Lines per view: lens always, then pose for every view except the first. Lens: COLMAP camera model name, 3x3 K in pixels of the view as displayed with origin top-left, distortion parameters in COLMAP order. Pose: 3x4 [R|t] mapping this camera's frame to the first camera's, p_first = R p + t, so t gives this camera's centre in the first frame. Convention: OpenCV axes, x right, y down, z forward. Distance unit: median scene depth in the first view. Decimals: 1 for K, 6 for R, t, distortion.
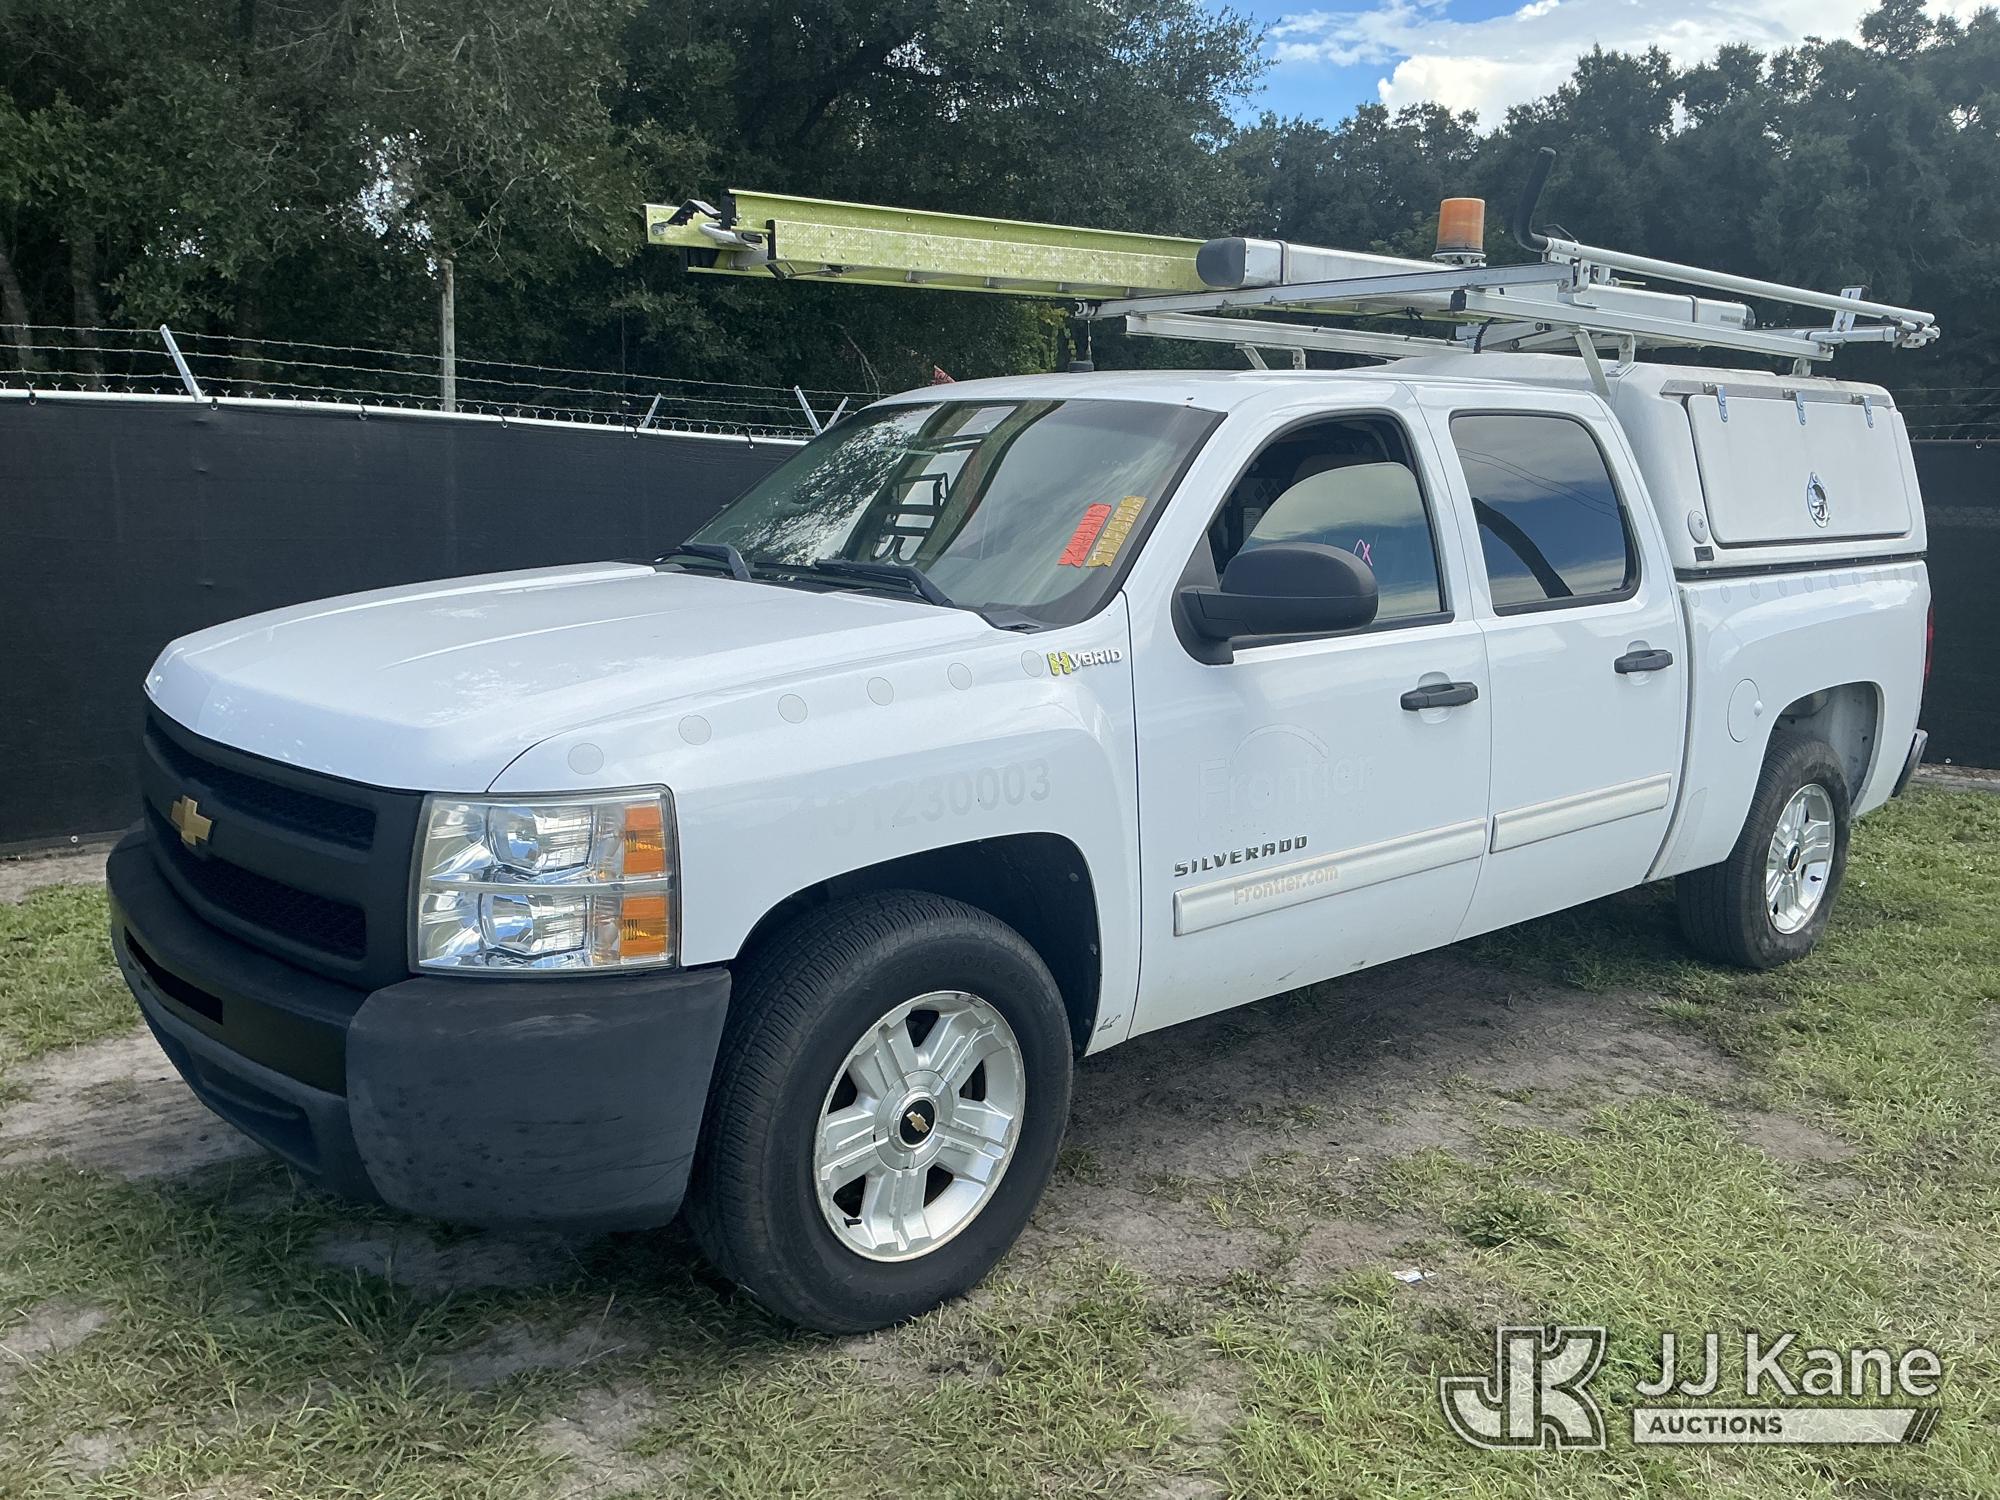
lens RADIAL K [[1818.2, 0, 1003.3], [0, 1818.2, 747.8], [0, 0, 1]] dist [0.039408, 0.000000]
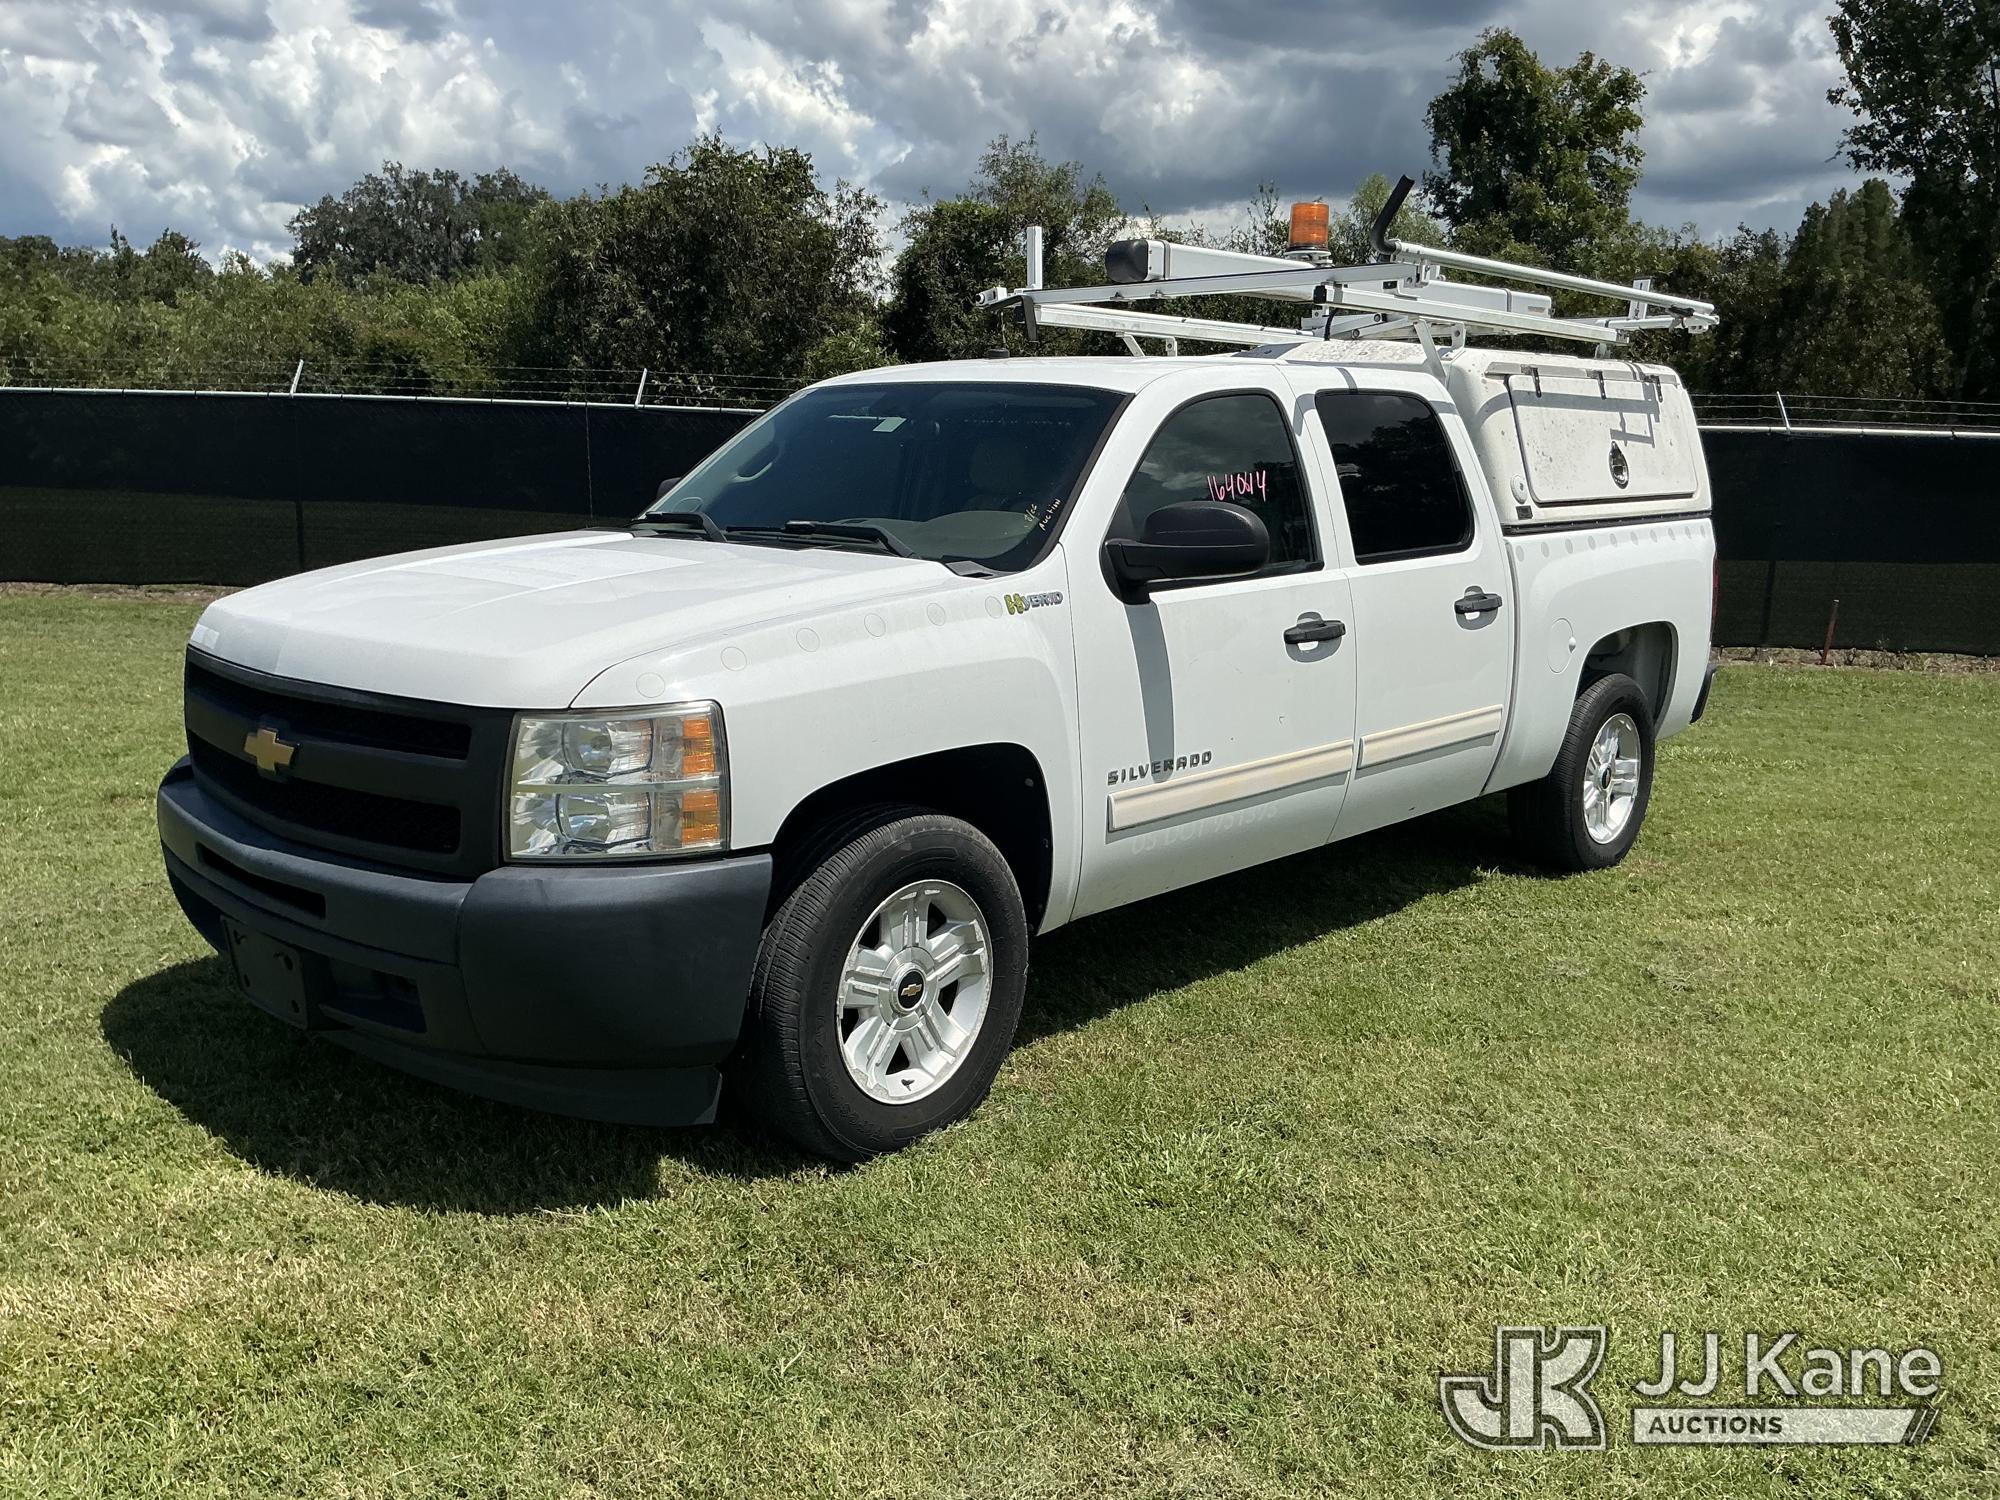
lens RADIAL K [[1818.2, 0, 996.5], [0, 1818.2, 758.5], [0, 0, 1]] dist [0.039408, 0.000000]
pose [[0.995699, -0.027970, 0.088321, -0.079197], [0.027053, 0.999567, 0.011561, 0.037489], [-0.088606, -0.009122, 0.996025, -0.169728]]
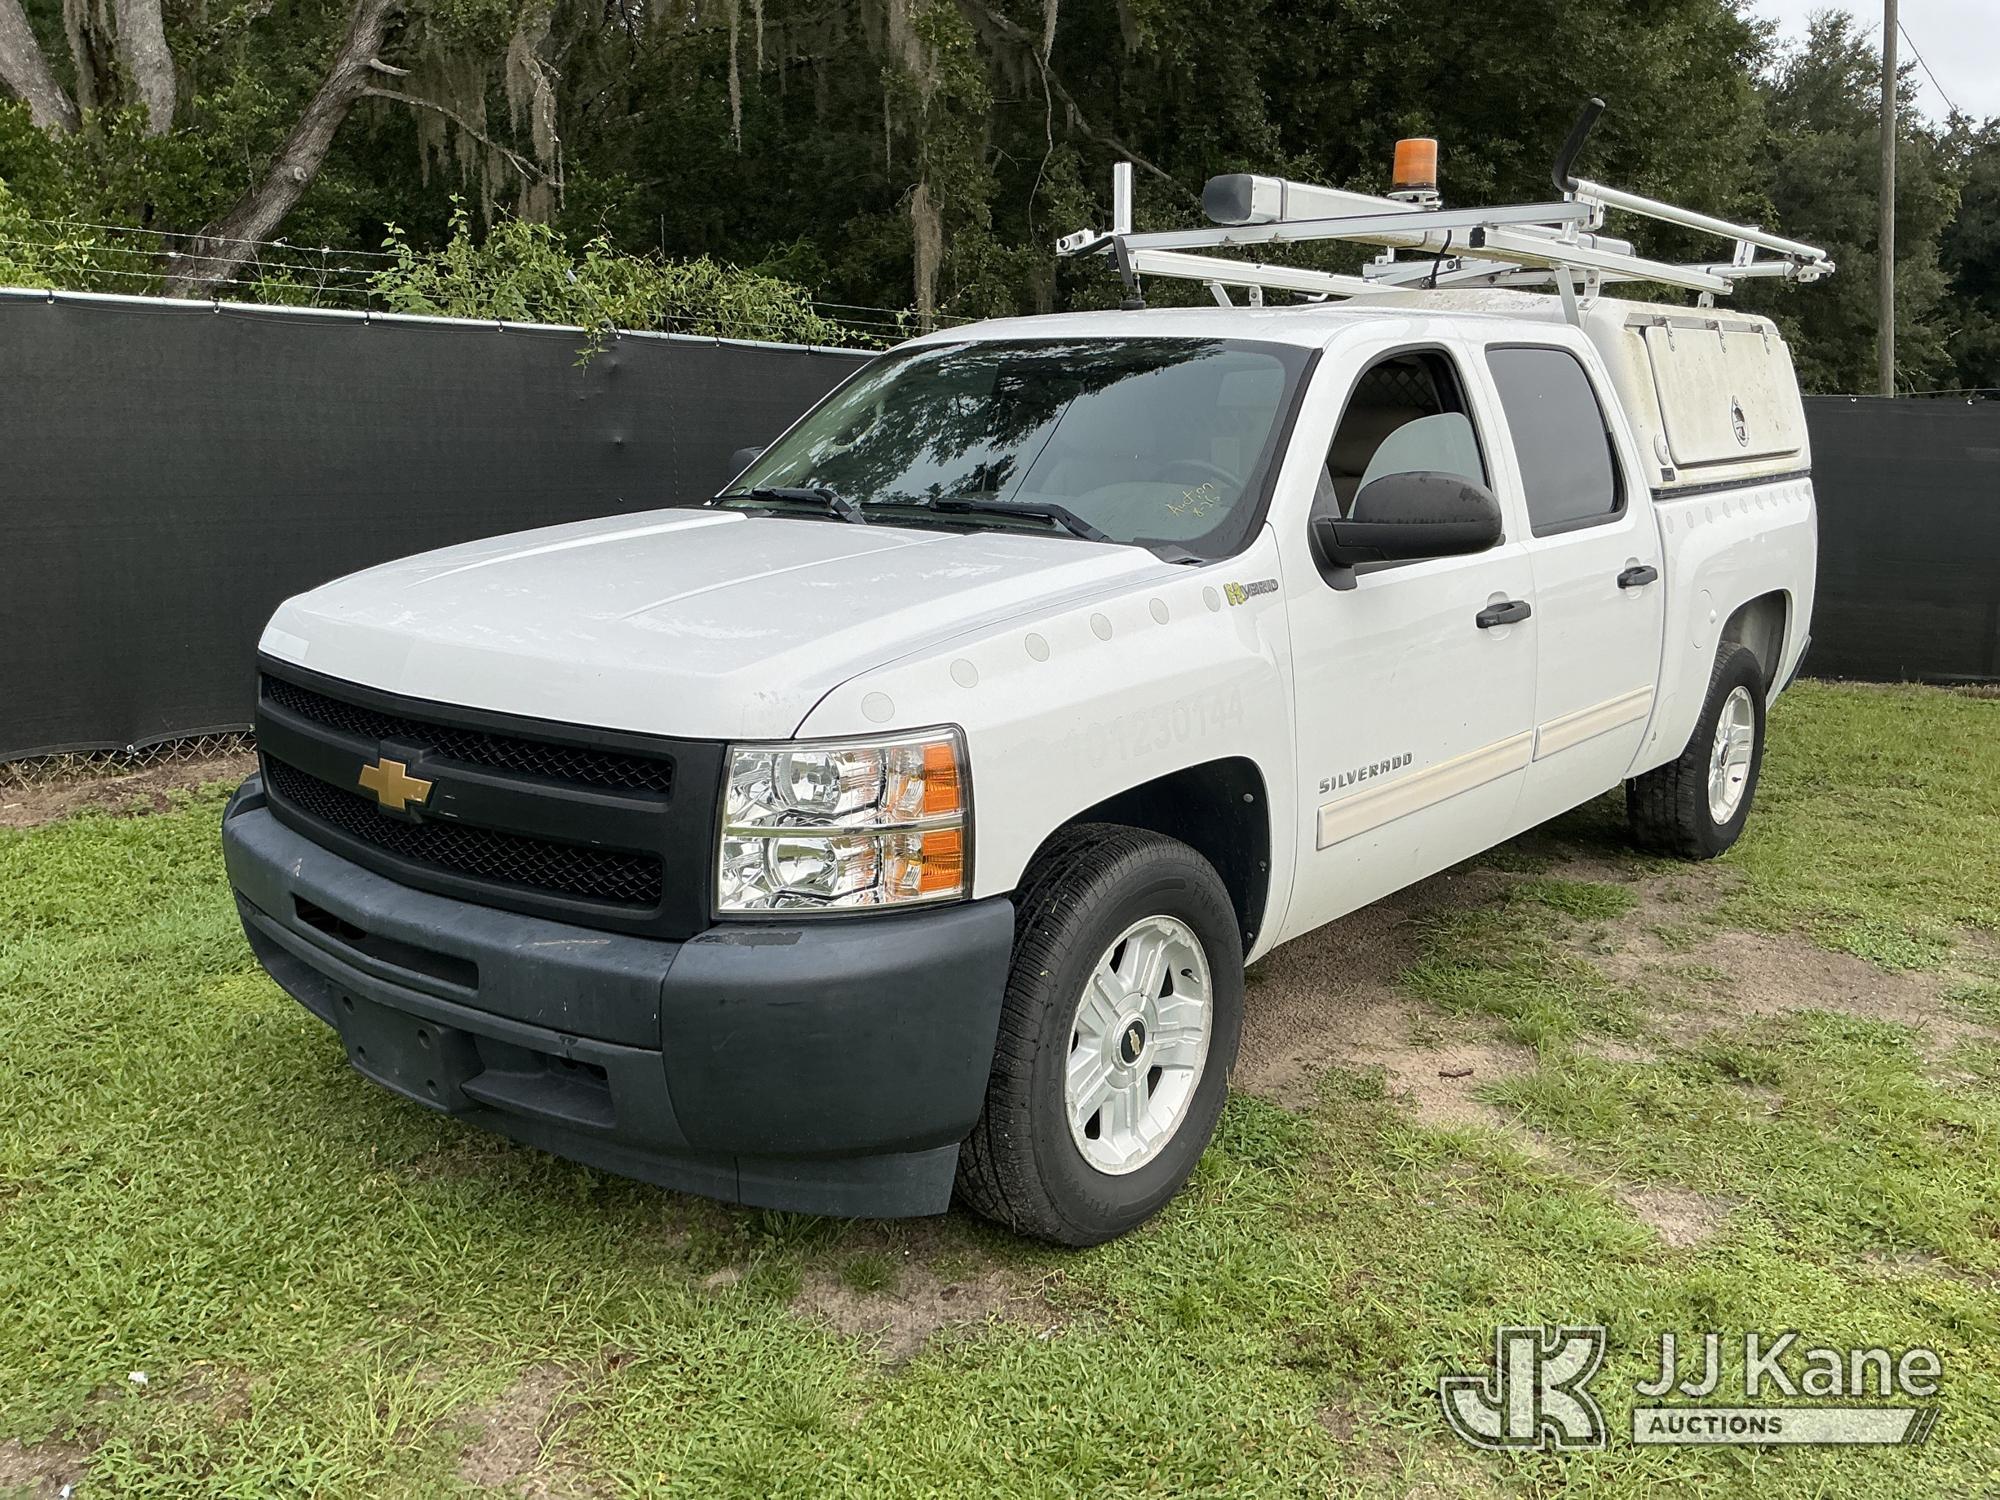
lens RADIAL K [[1818.2, 0, 1003.3], [0, 1818.2, 731.6], [0, 0, 1]] dist [0.039408, 0.000000]
pose [[0.988609, -0.043214, 0.144171, -0.227953], [0.039635, 0.998833, 0.027605, -0.001503], [-0.145195, -0.021576, 0.989168, -0.011341]]
